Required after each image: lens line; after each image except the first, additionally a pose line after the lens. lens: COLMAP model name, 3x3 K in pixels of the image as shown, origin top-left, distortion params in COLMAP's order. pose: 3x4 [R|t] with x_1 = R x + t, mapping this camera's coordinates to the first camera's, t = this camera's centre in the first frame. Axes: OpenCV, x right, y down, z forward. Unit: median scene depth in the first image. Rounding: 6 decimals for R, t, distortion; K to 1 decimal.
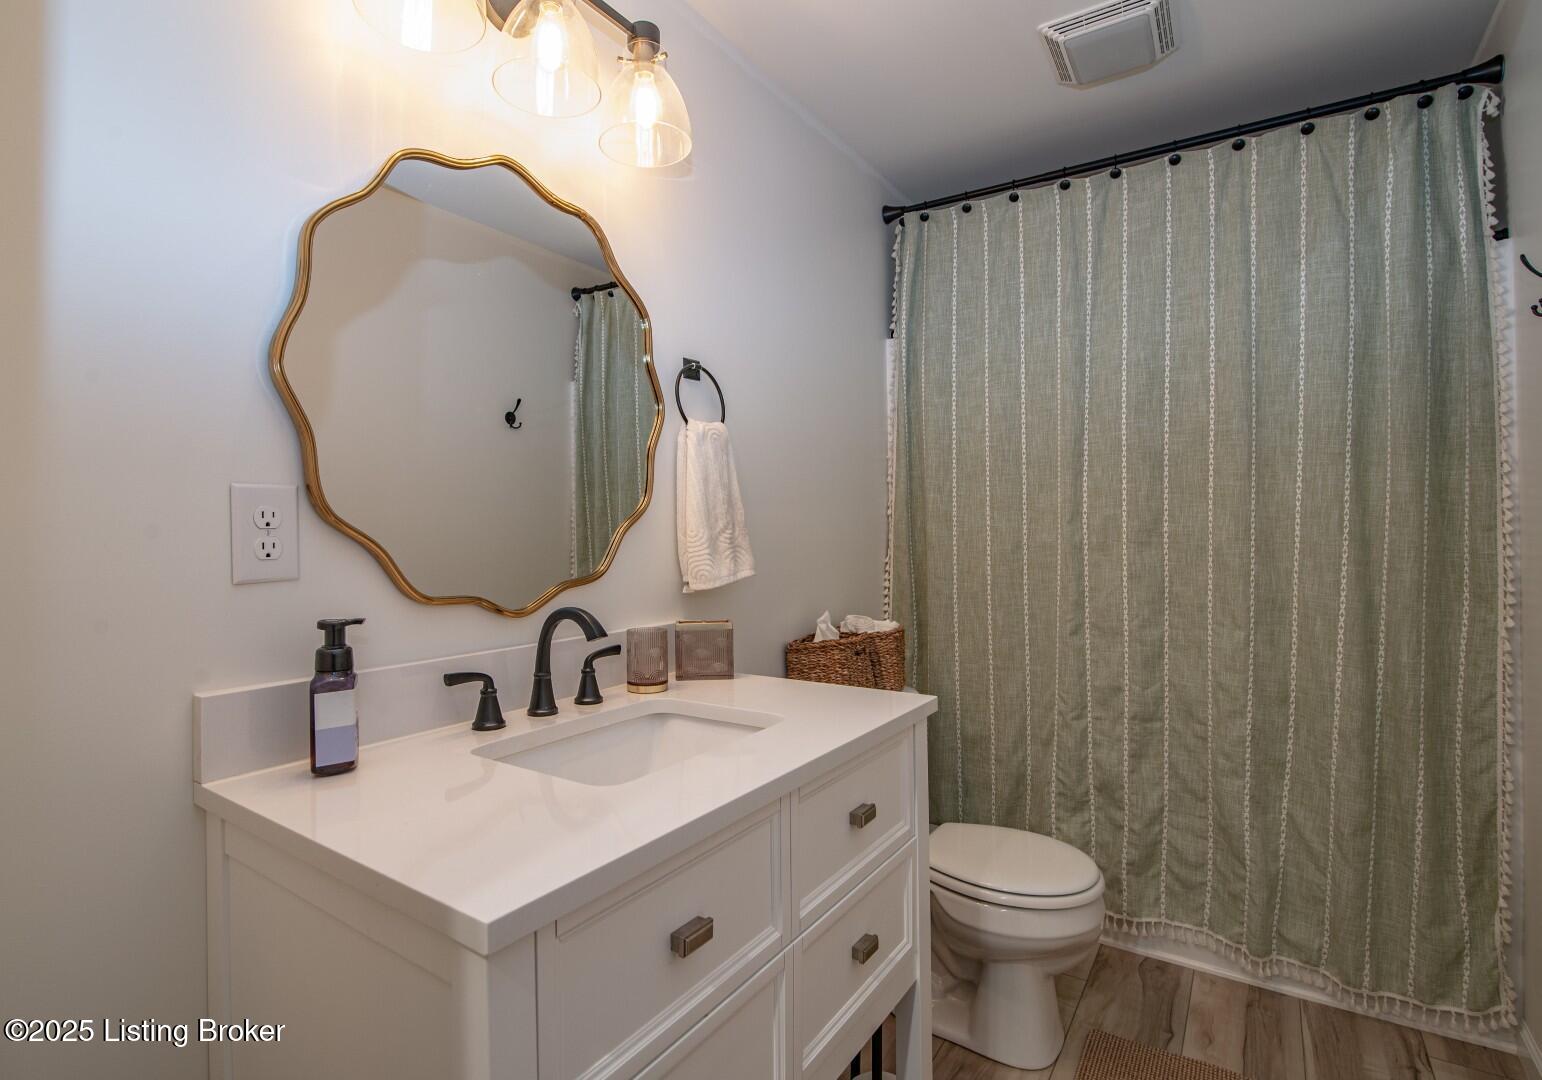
lens RADIAL K [[755.6, 0, 771.8], [0, 755.6, 521.1], [0, 0, 1]] dist [-0.002749, -0.000473]
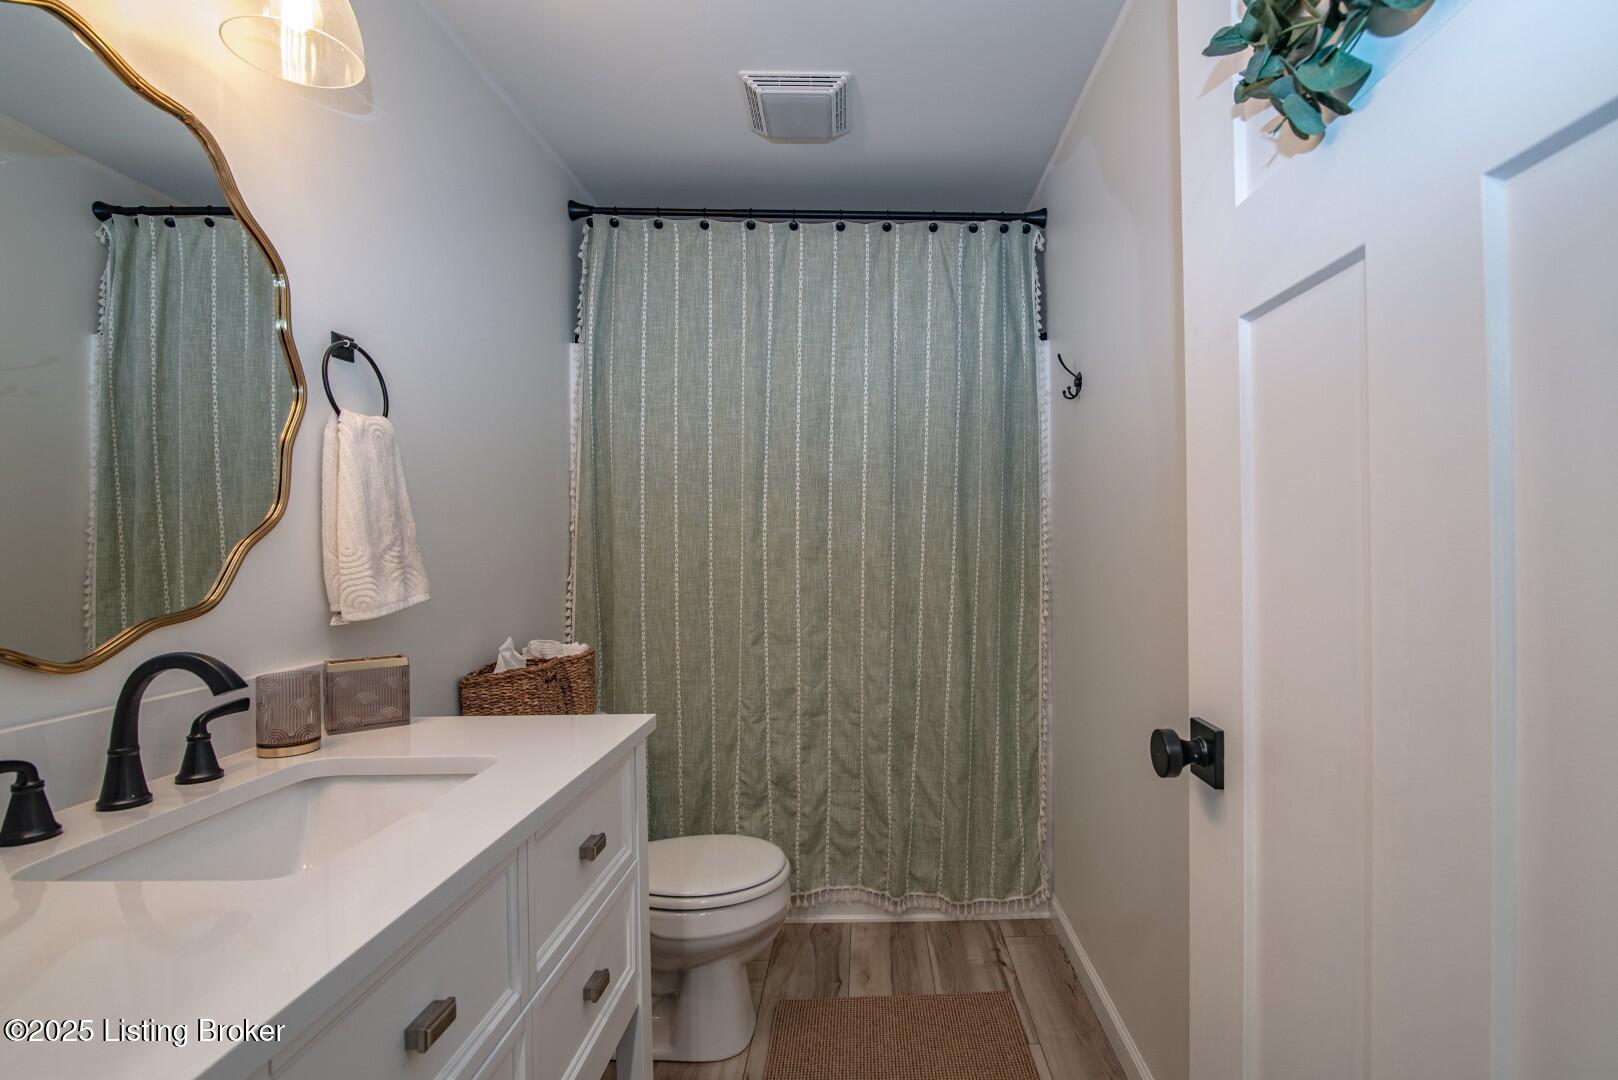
lens RADIAL K [[806.5, 0, 809.0], [0, 806.5, 540.0], [0, 0, 1]] dist [0.001022, -0.001106]
pose [[0.822053, 0.005394, 0.569385, -0.208044], [-0.007174, 0.999974, 0.000885, 0.000113], [-0.569365, -0.004813, 0.822071, 0.010561]]
